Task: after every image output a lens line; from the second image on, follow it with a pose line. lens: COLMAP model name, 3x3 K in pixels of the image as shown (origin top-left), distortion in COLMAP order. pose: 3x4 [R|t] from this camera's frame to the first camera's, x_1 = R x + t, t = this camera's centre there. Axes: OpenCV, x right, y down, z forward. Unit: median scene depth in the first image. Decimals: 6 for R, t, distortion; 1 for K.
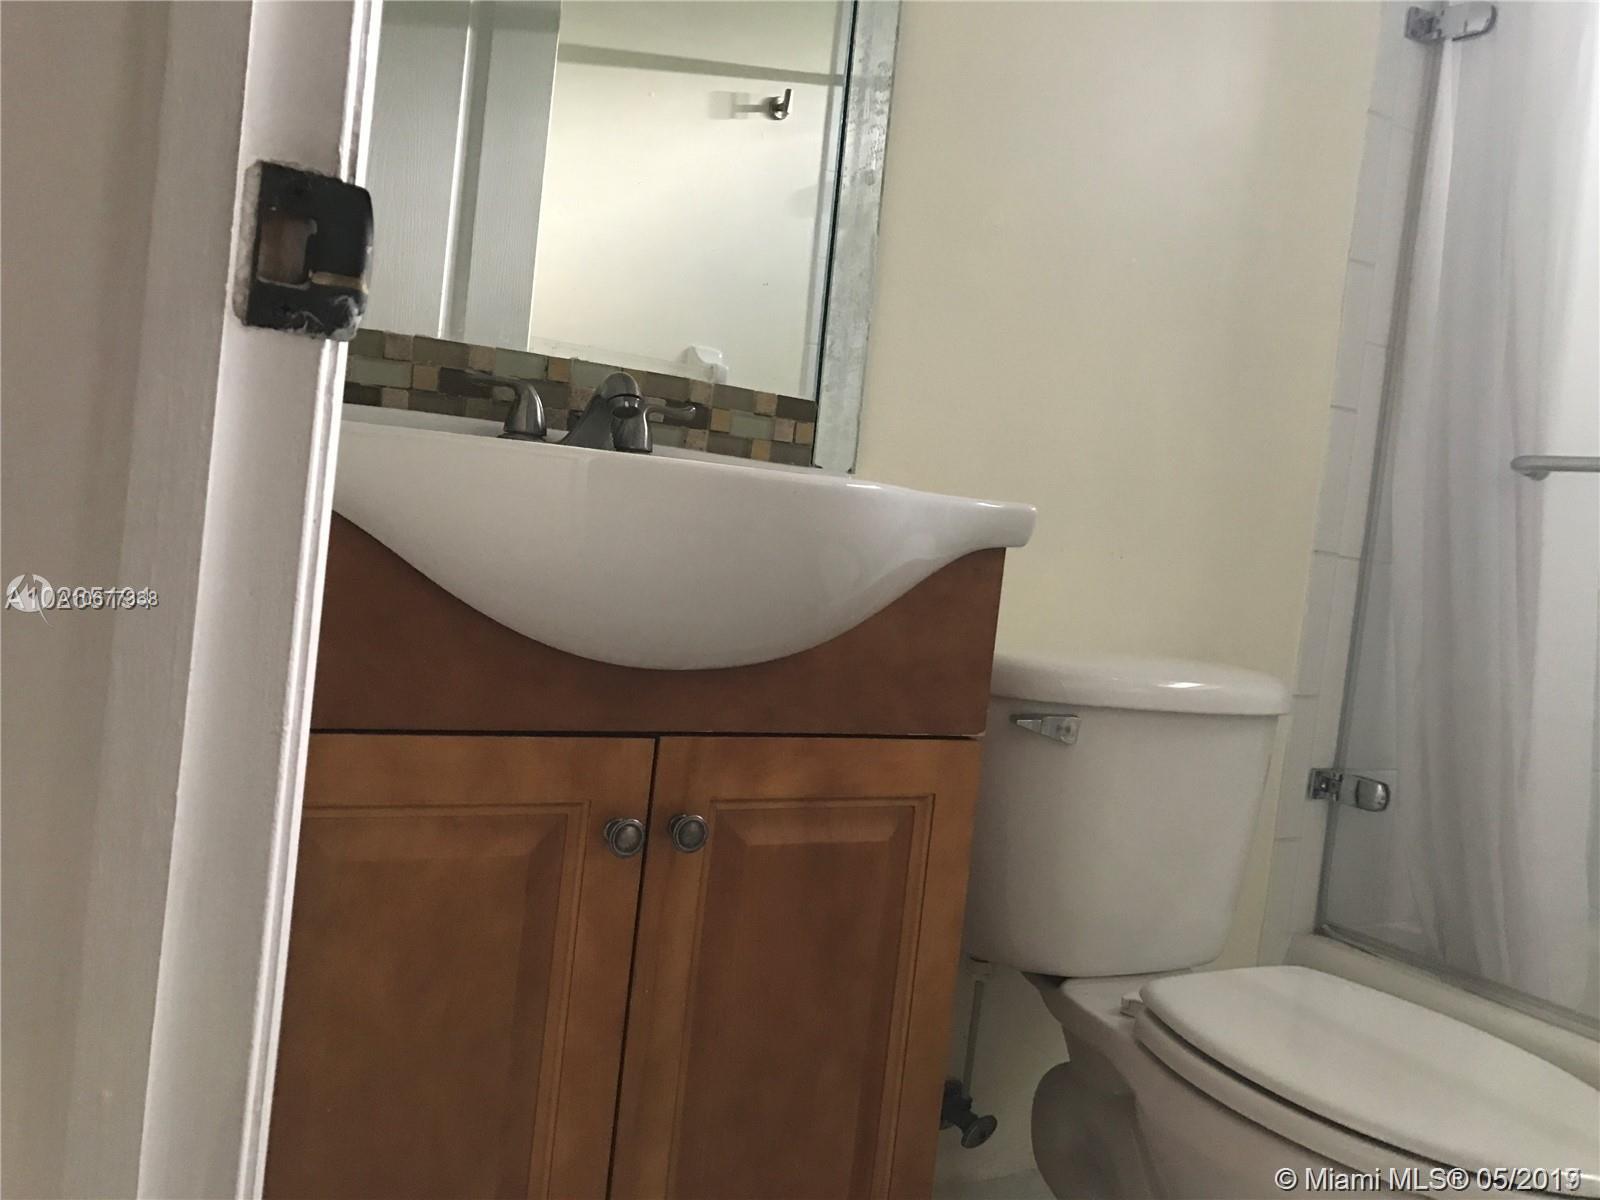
lens RADIAL K [[1335.4, 0, 804.6], [0, 1335.4, 599.8], [0, 0, 1]] dist [0.019690, -0.002455]
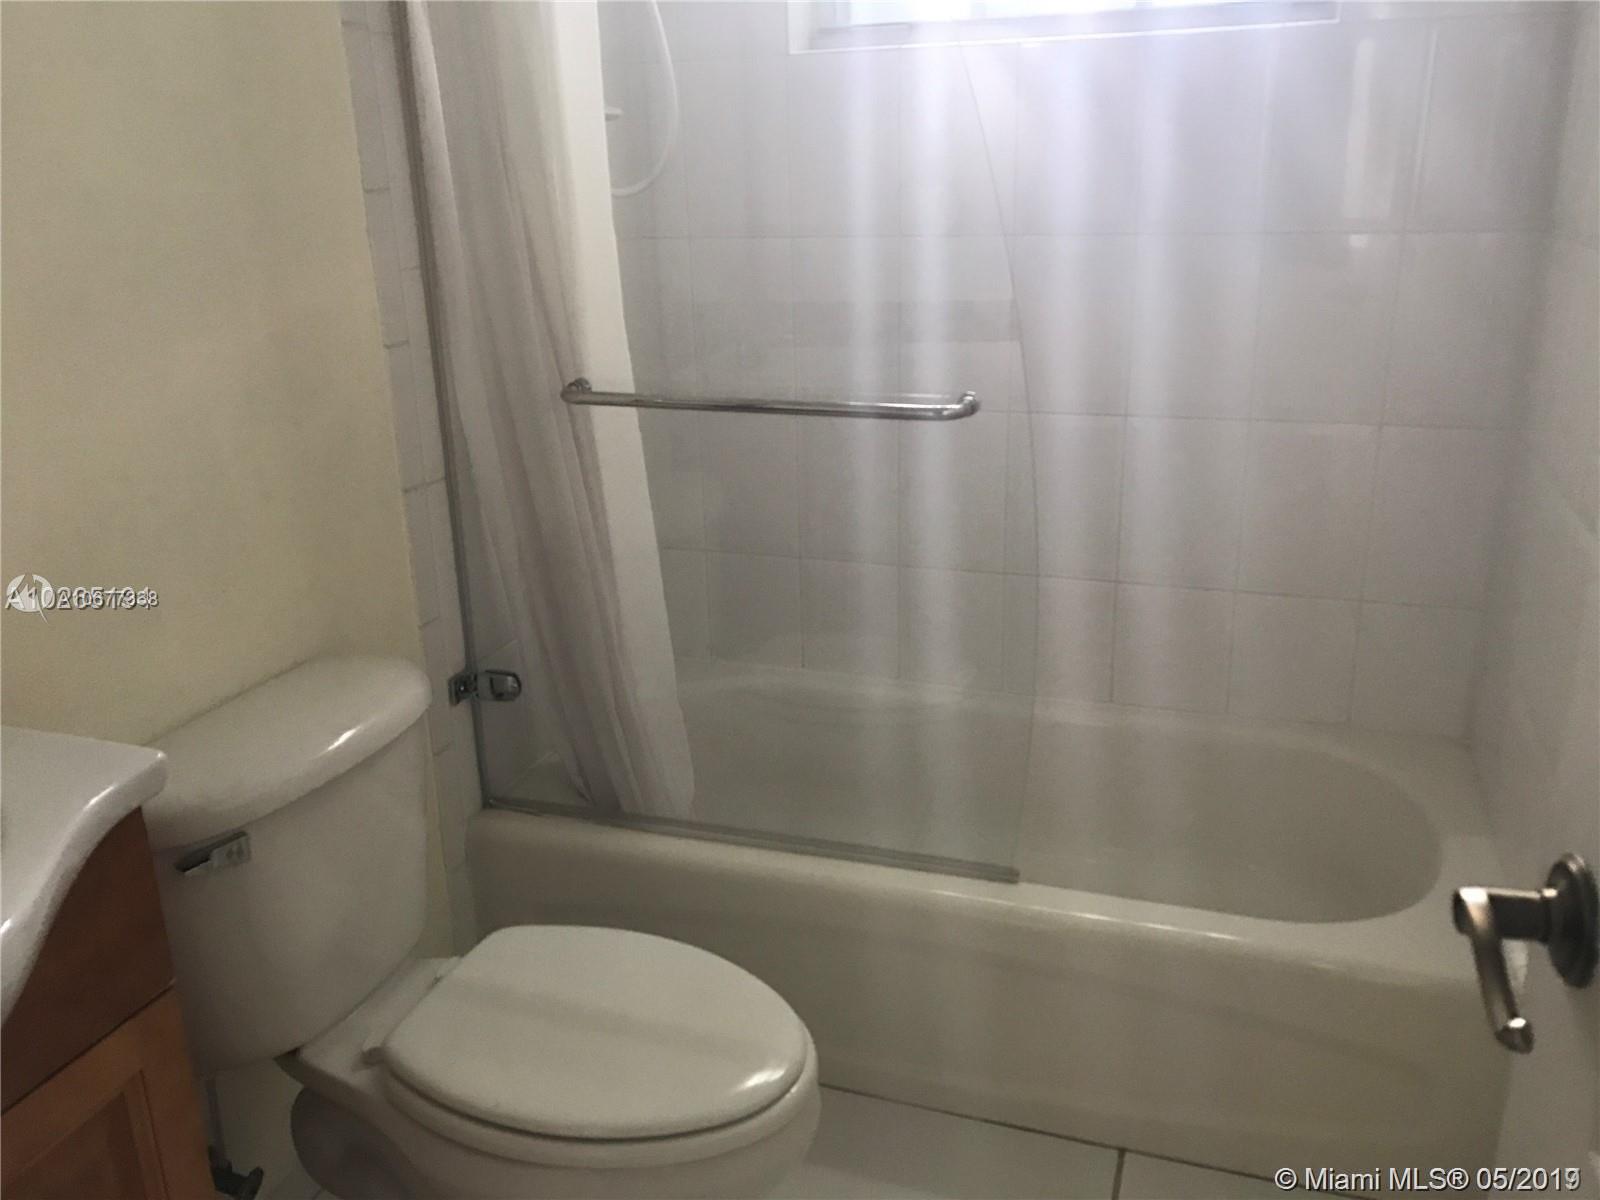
lens RADIAL K [[1335.4, 0, 803.5], [0, 1335.4, 600.3], [0, 0, 1]] dist [0.019690, -0.002455]
pose [[0.762257, -0.318000, 0.563773, 0.015490], [0.140465, 0.931507, 0.335505, -0.263300], [-0.631849, -0.176551, 0.754716, 0.034610]]
